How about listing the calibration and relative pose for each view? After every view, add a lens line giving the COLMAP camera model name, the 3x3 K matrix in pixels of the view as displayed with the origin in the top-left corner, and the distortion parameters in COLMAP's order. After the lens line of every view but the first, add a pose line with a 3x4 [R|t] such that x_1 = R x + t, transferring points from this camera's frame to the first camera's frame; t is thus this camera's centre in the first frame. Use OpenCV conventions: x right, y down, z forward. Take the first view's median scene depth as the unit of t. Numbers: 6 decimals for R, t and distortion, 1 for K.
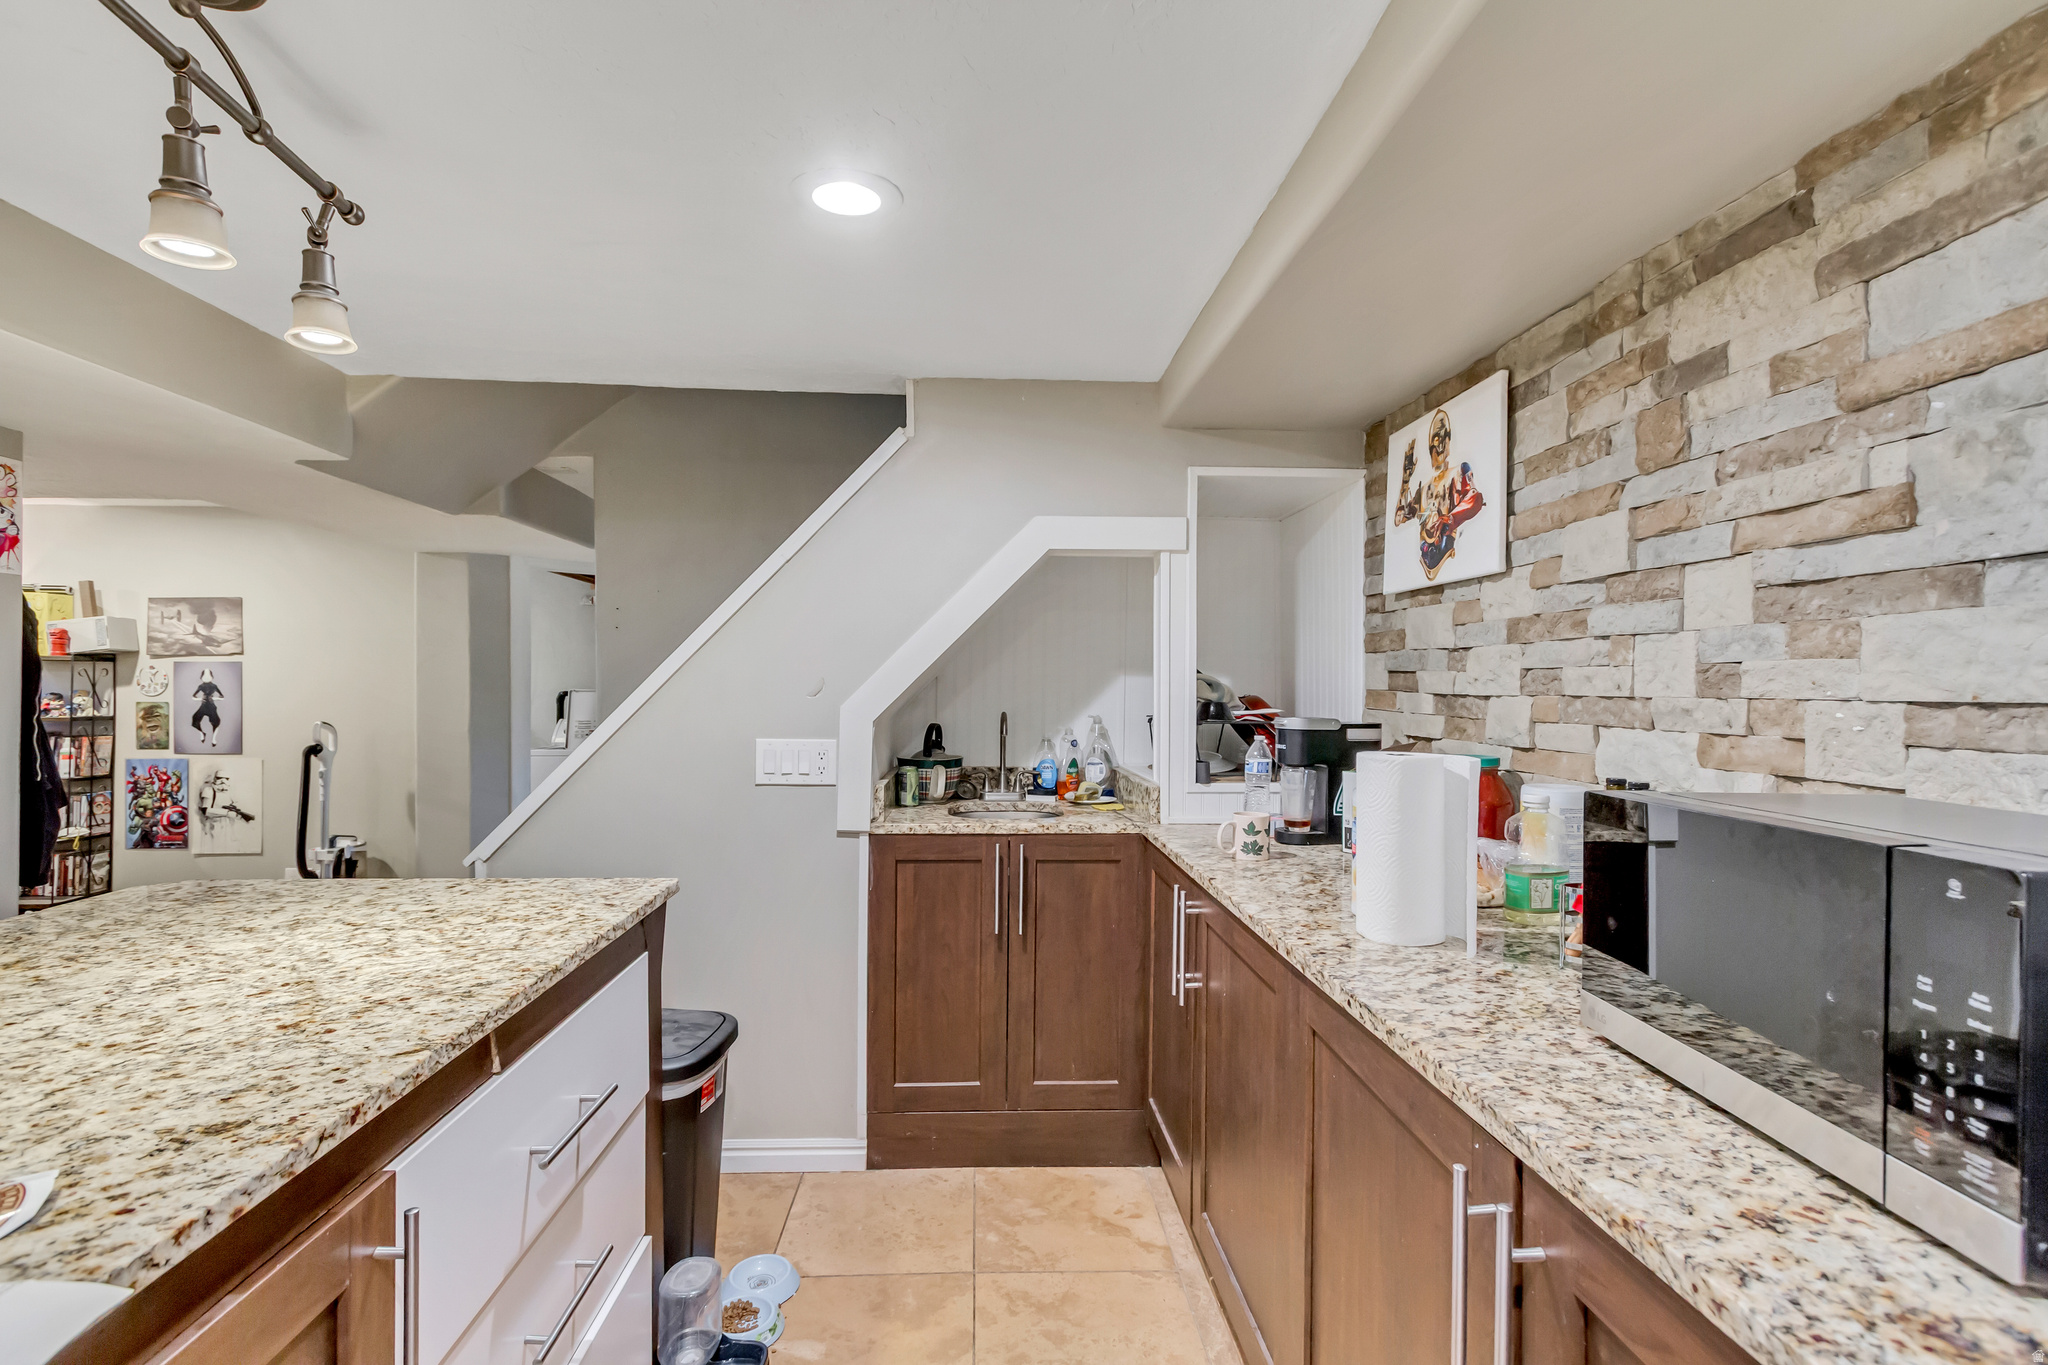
lens RADIAL K [[960.9, 0, 1021.1], [0, 960.9, 688.6], [0, 0, 1]] dist [0.001335, -0.001012]
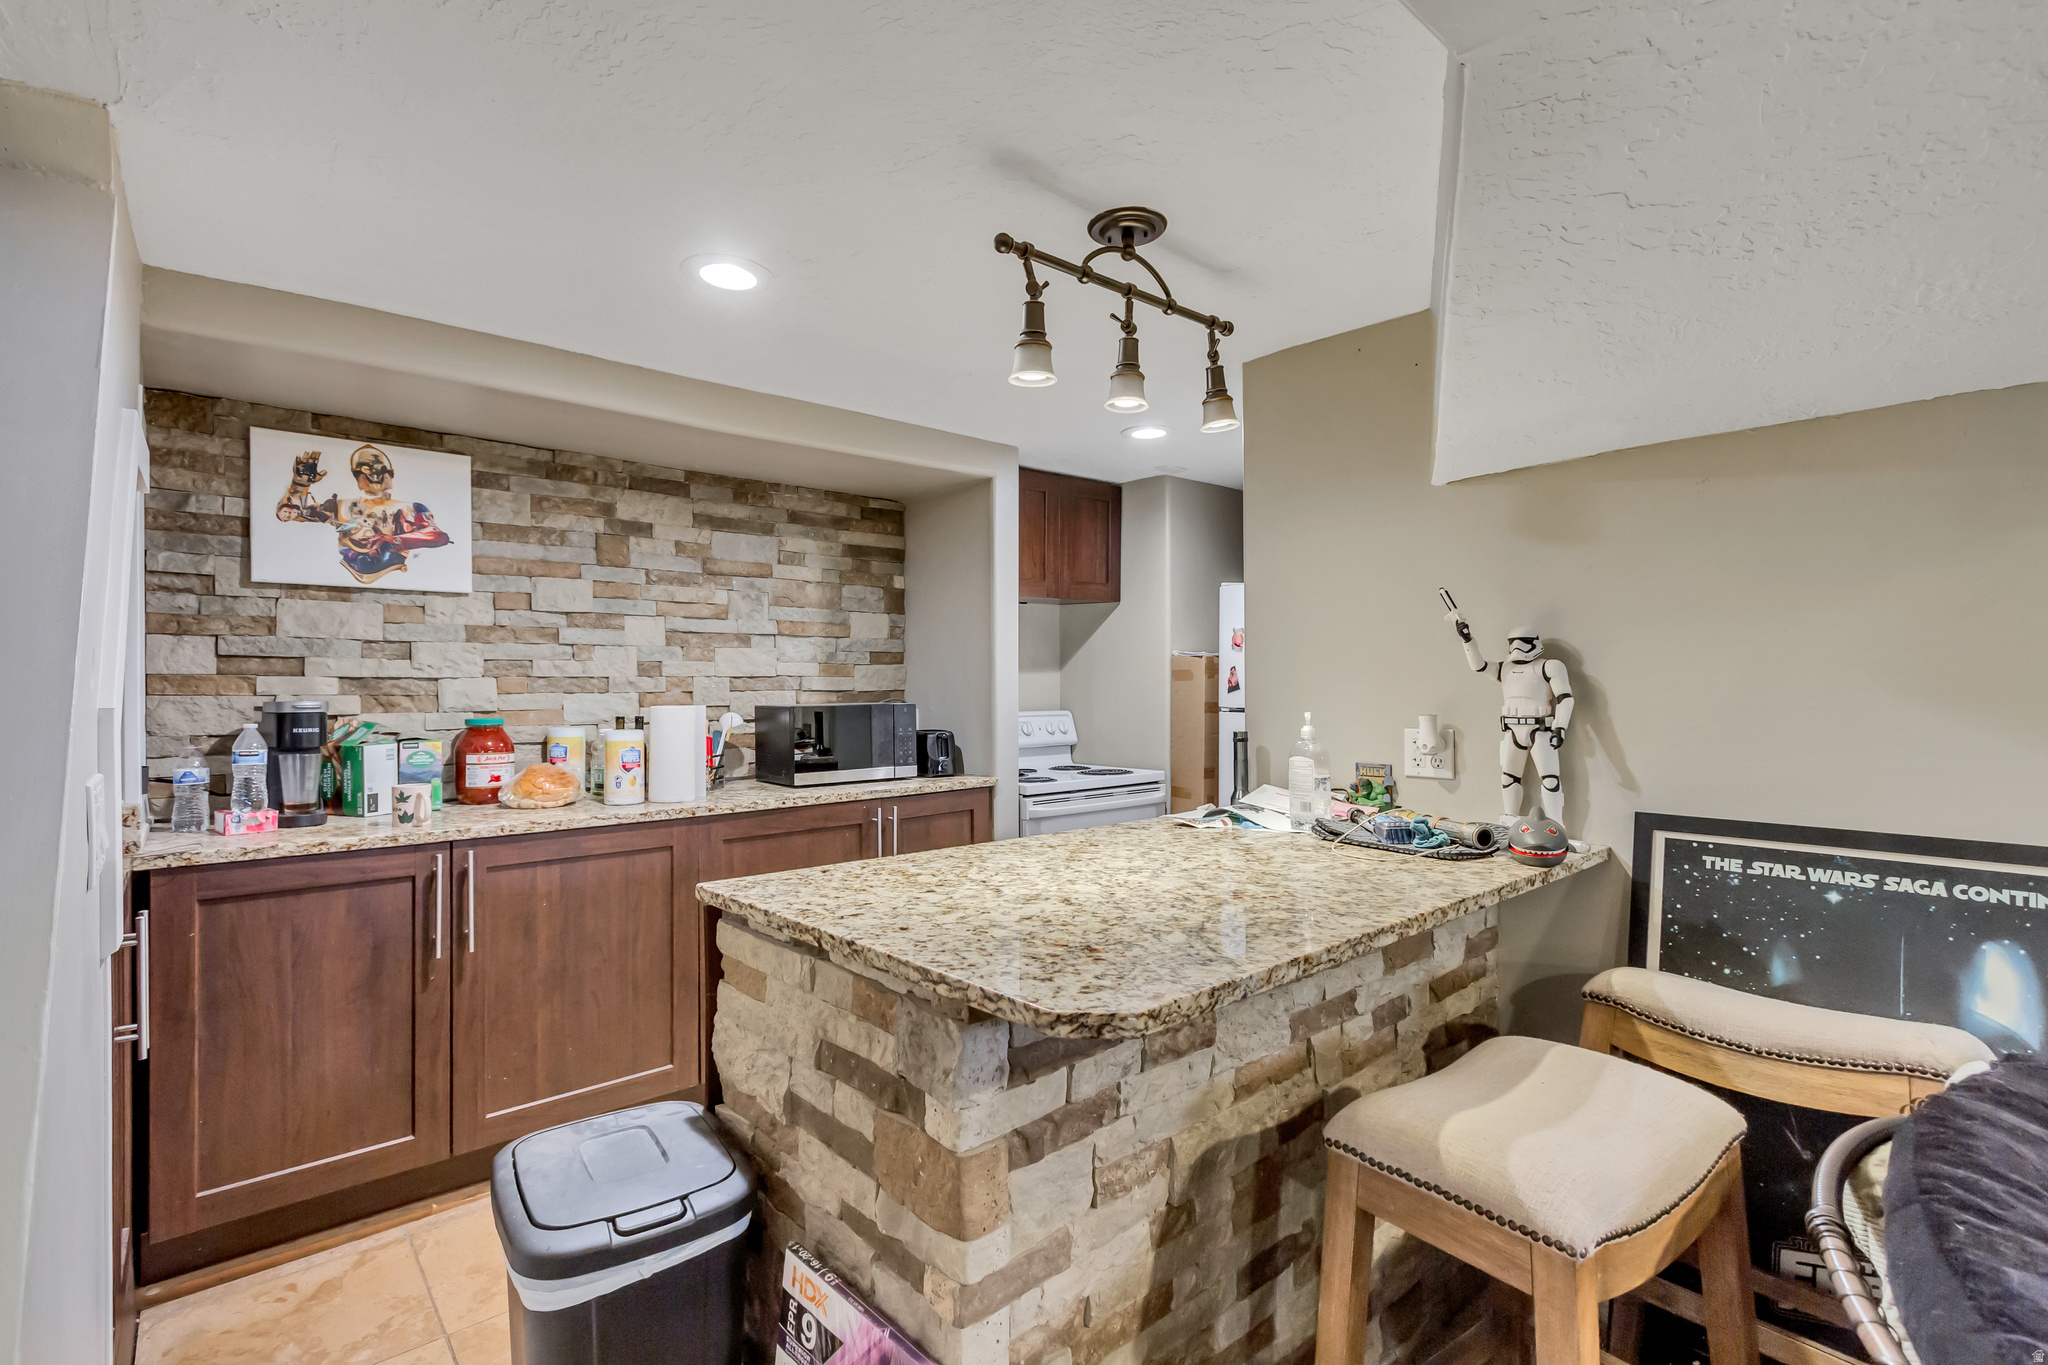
lens RADIAL K [[960.9, 0, 1021.1], [0, 960.9, 688.6], [0, 0, 1]] dist [0.001335, -0.001012]
pose [[-0.621269, -0.012120, 0.783504, -1.575331], [0.000565, 0.999873, 0.015915, 0.002421], [-0.783597, 0.010330, -0.621183, 1.670471]]
